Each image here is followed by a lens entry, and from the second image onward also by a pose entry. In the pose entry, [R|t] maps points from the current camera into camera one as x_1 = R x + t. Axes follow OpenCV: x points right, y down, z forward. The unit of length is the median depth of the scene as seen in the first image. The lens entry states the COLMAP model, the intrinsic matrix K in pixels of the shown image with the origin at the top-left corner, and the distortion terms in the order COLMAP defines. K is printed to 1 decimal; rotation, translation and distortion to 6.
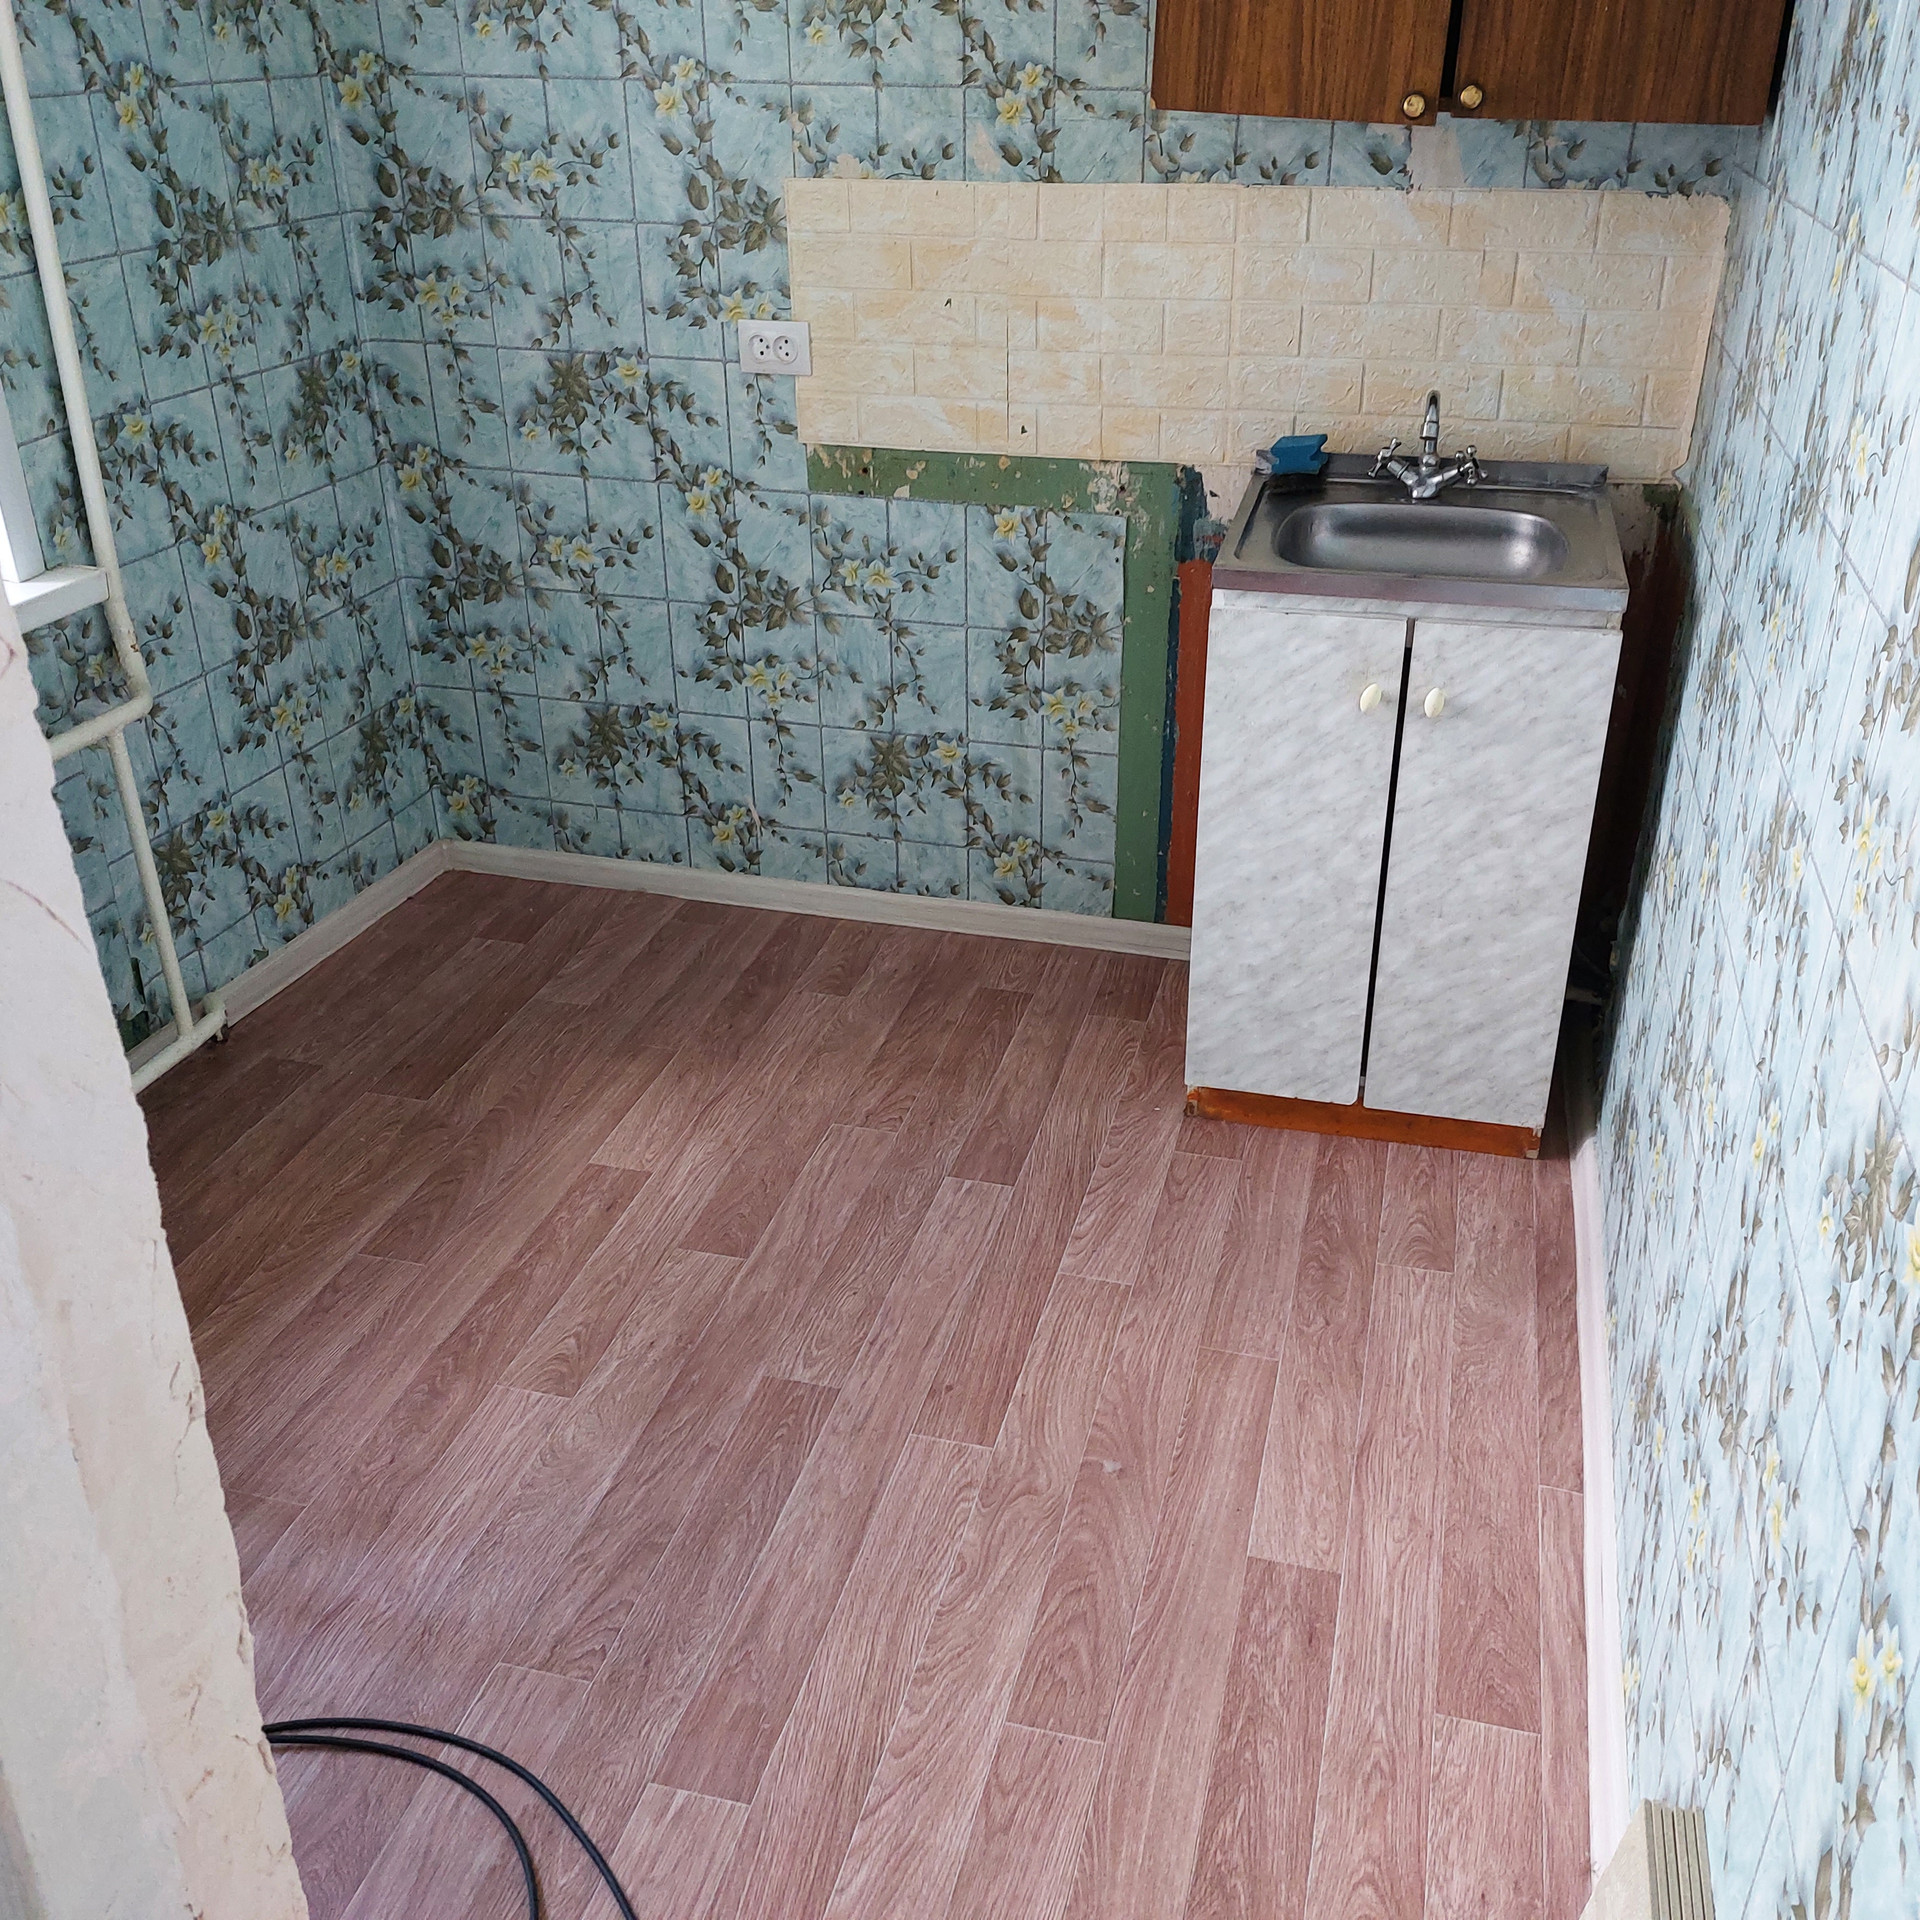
lens RADIAL K [[1911.6, 0, 1002.1], [0, 1911.6, 958.1], [0, 0, 1]] dist [0.100840, -0.107673]
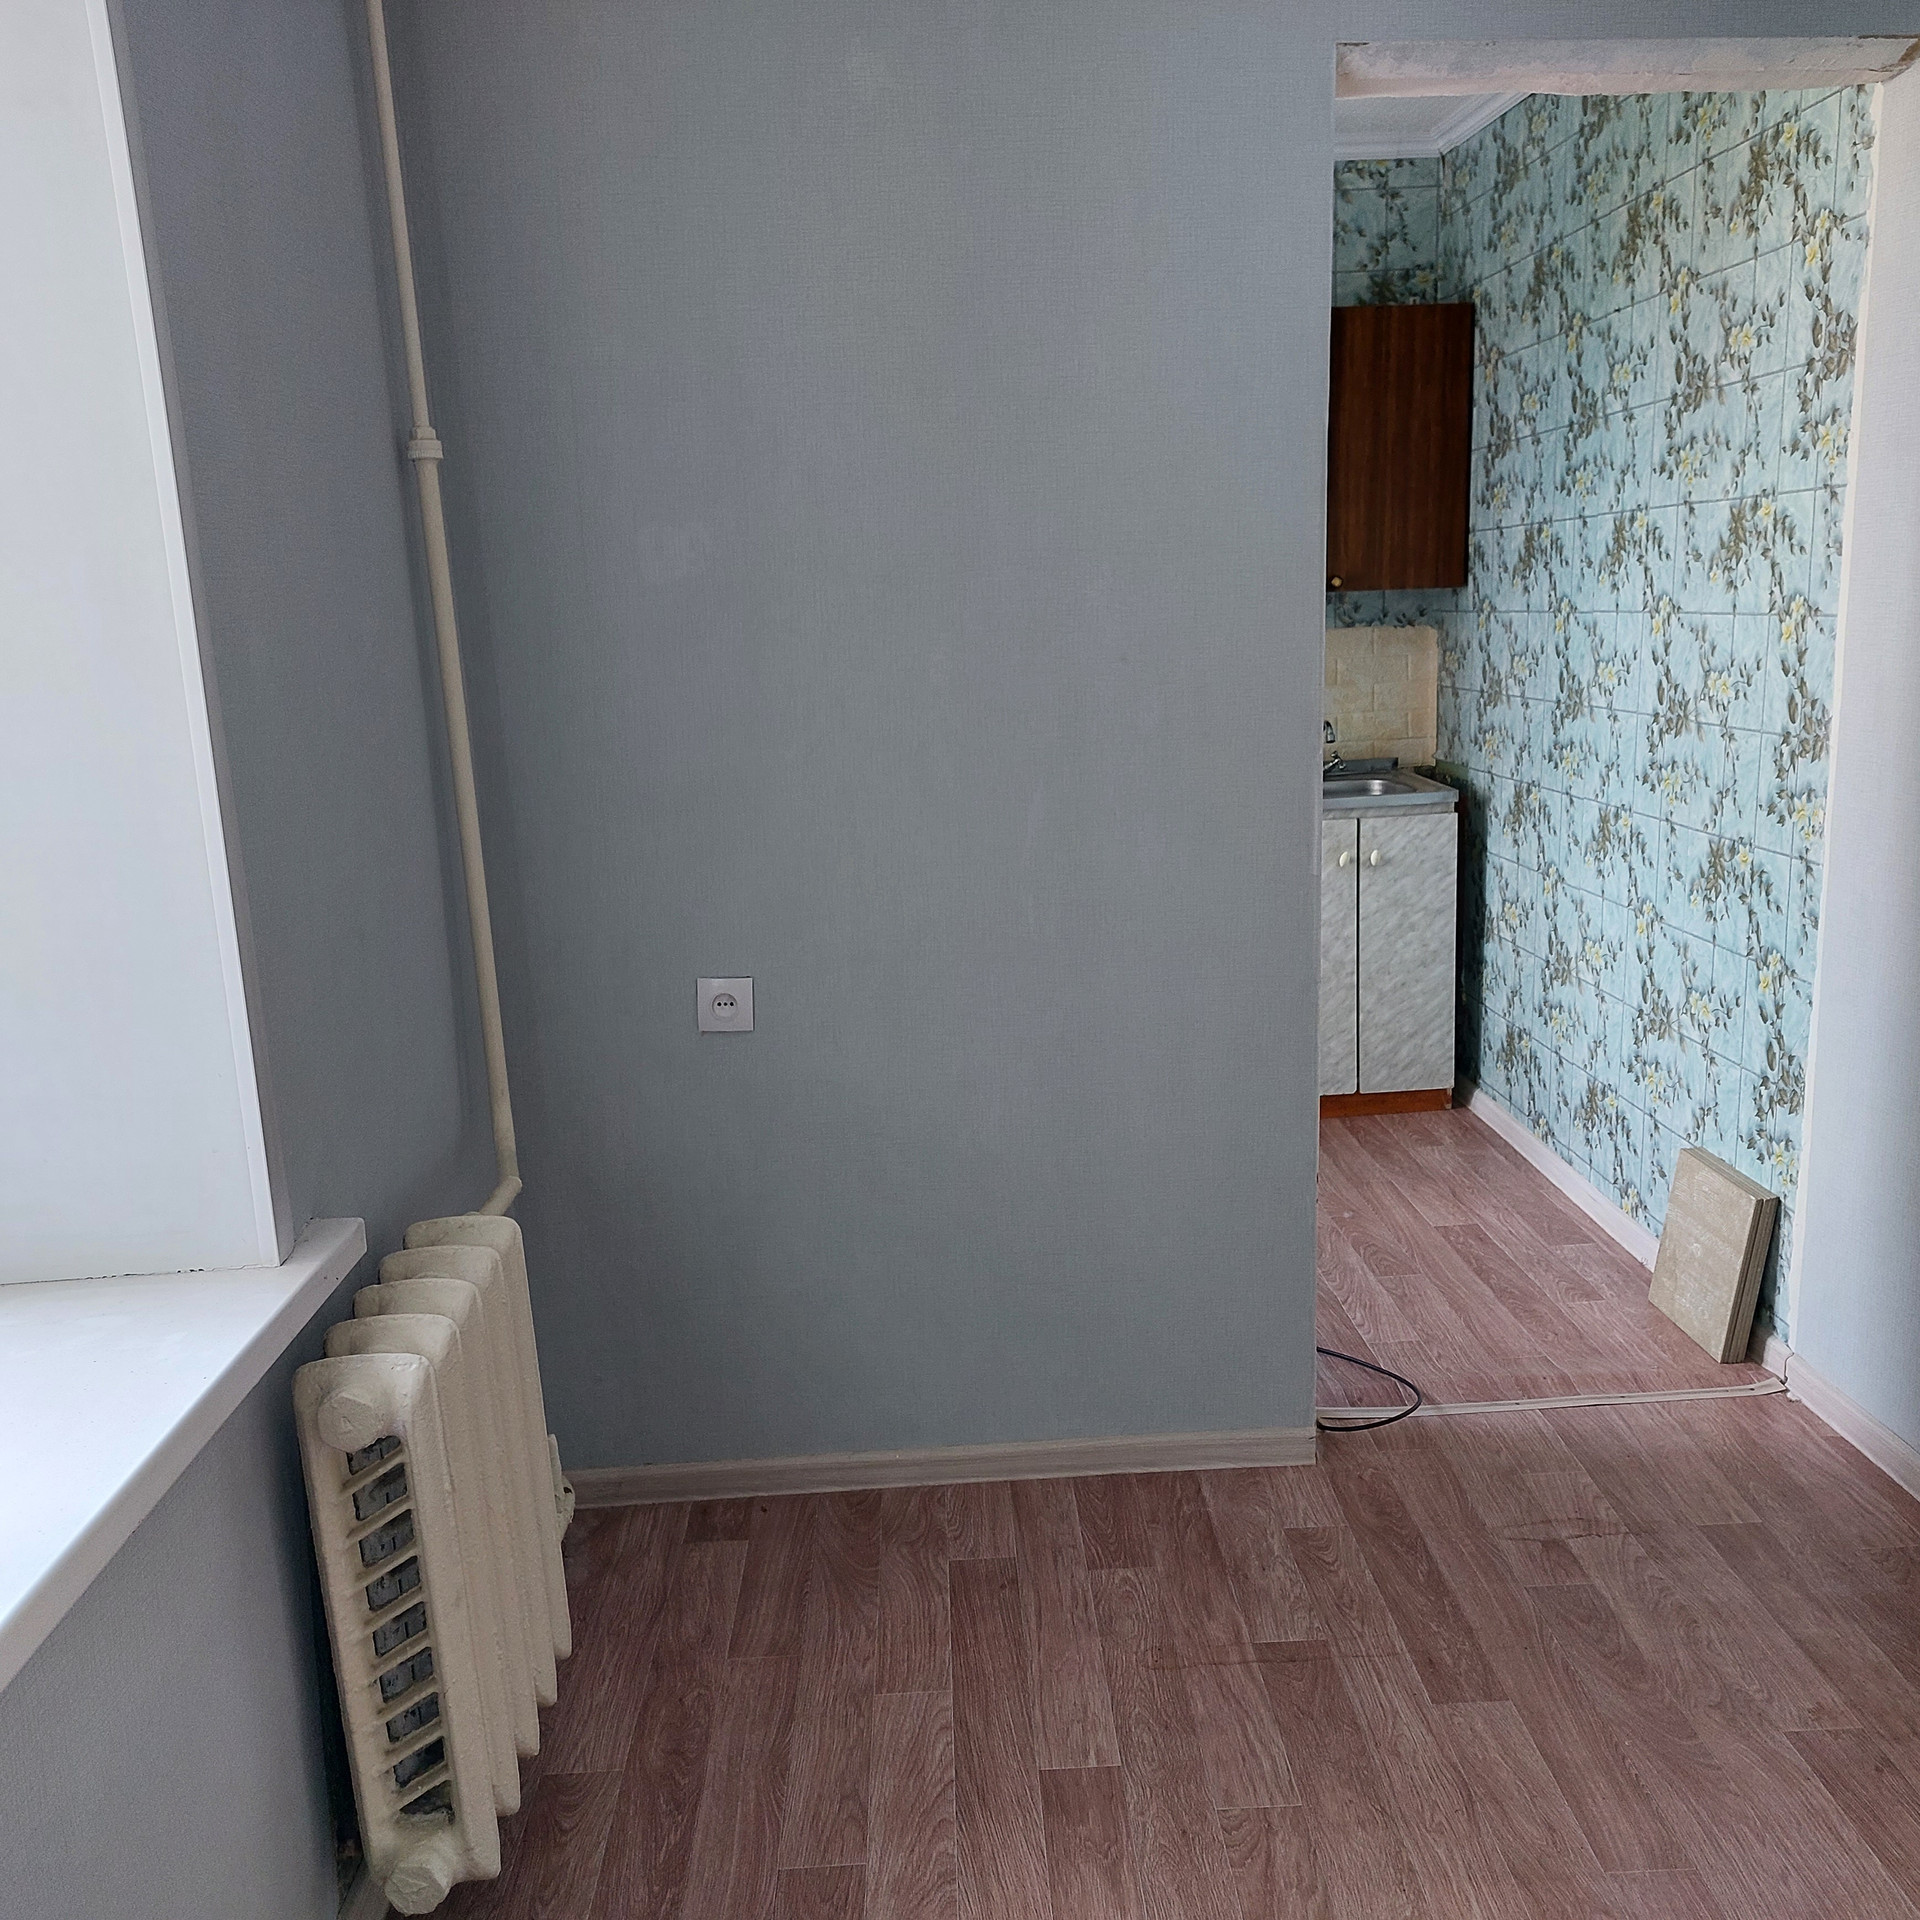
lens RADIAL K [[1828.8, 0, 990.2], [0, 1828.8, 956.8], [0, 0, 1]] dist [0.073614, -0.094253]
pose [[0.959738, -0.111683, 0.257740, -0.497889], [0.174861, 0.955636, -0.237029, 0.261120], [-0.219834, 0.272555, 0.936689, -0.501300]]
